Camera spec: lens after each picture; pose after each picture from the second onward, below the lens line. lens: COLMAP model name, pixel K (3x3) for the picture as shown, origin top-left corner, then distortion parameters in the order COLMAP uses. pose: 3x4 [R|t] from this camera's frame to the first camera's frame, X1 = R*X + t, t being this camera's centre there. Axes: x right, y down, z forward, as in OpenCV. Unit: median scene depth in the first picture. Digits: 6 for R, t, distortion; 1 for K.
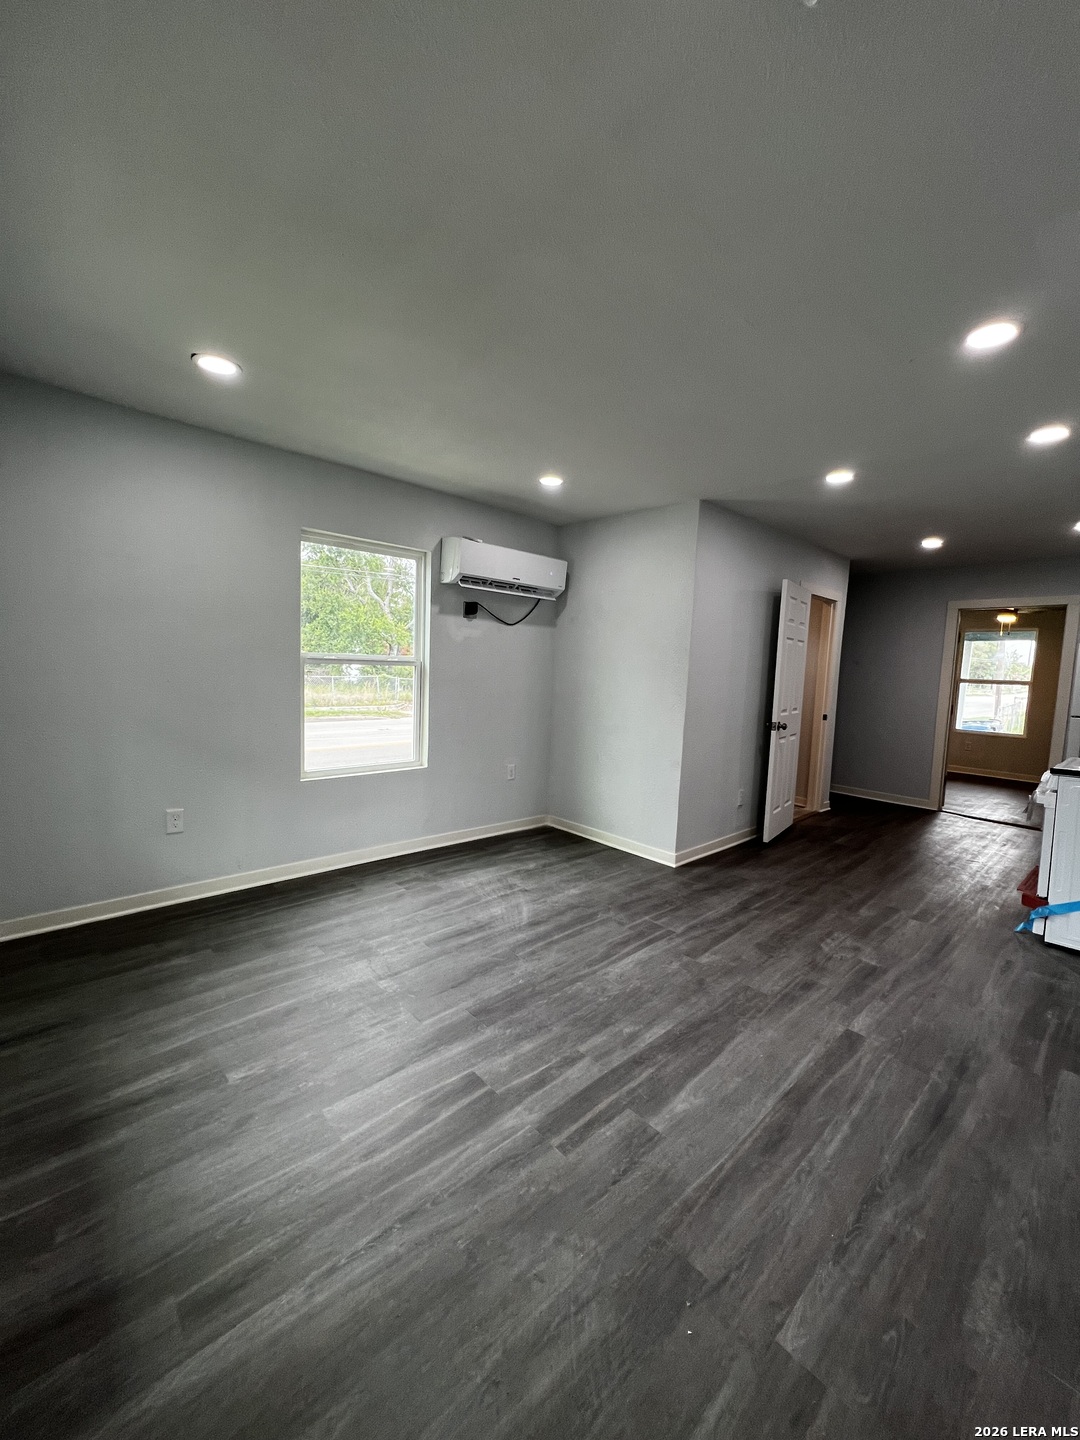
lens RADIAL K [[575.0, 0, 545.9], [0, 575.0, 715.7], [0, 0, 1]] dist [-0.001707, 0.000029]
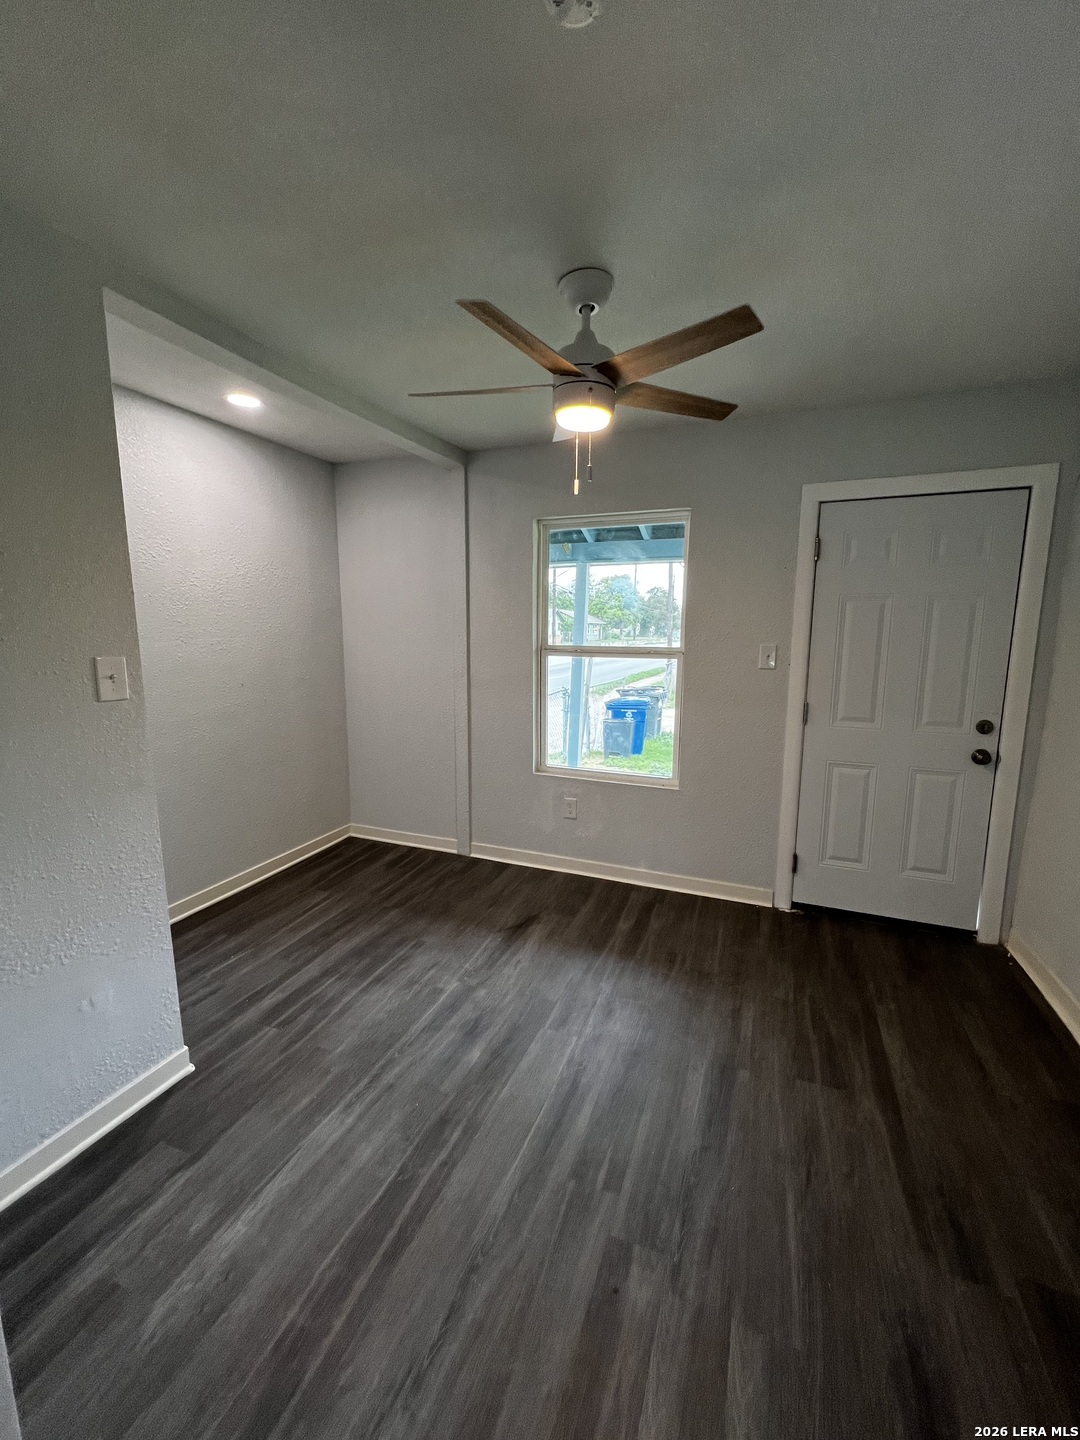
lens RADIAL K [[575.0, 0, 545.9], [0, 575.0, 715.7], [0, 0, 1]] dist [-0.001707, 0.000029]
pose [[0.901516, -0.095142, 0.422157, 1.597295], [0.063629, 0.994072, 0.088156, -0.149298], [-0.428042, -0.052613, 0.902226, 1.846844]]
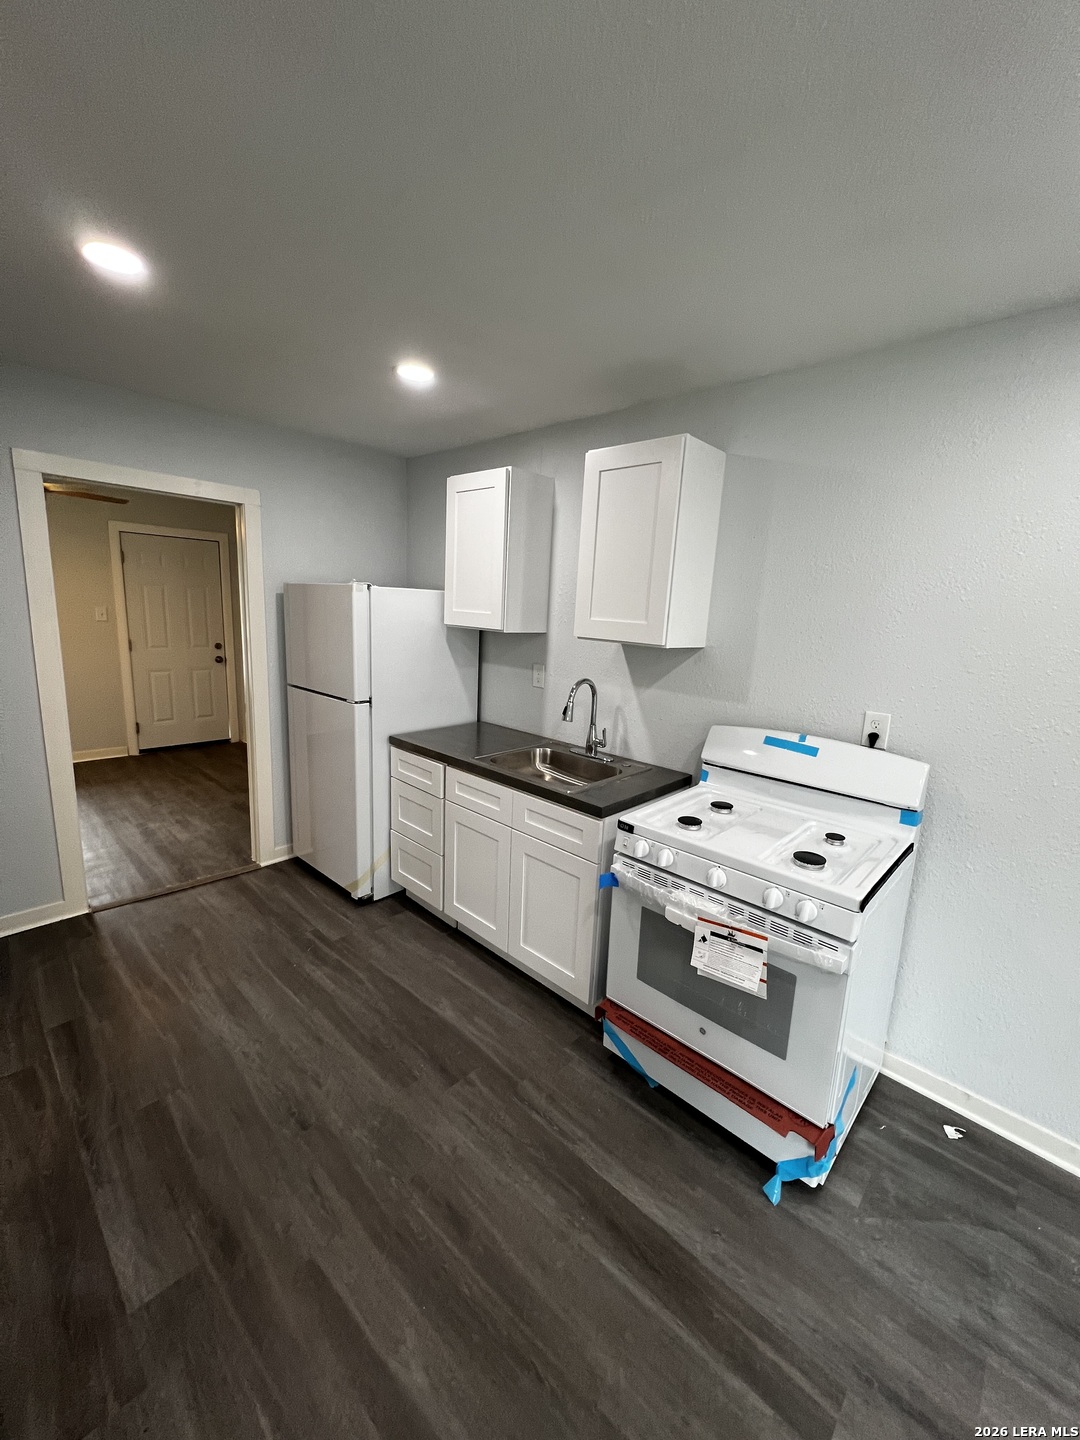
lens RADIAL K [[575.0, 0, 545.9], [0, 575.0, 715.7], [0, 0, 1]] dist [-0.001707, 0.000029]
pose [[-0.066543, -0.222887, 0.972570, 0.467137], [0.033933, 0.973662, 0.225459, -0.188914], [-0.997206, 0.048005, -0.057227, 1.326553]]
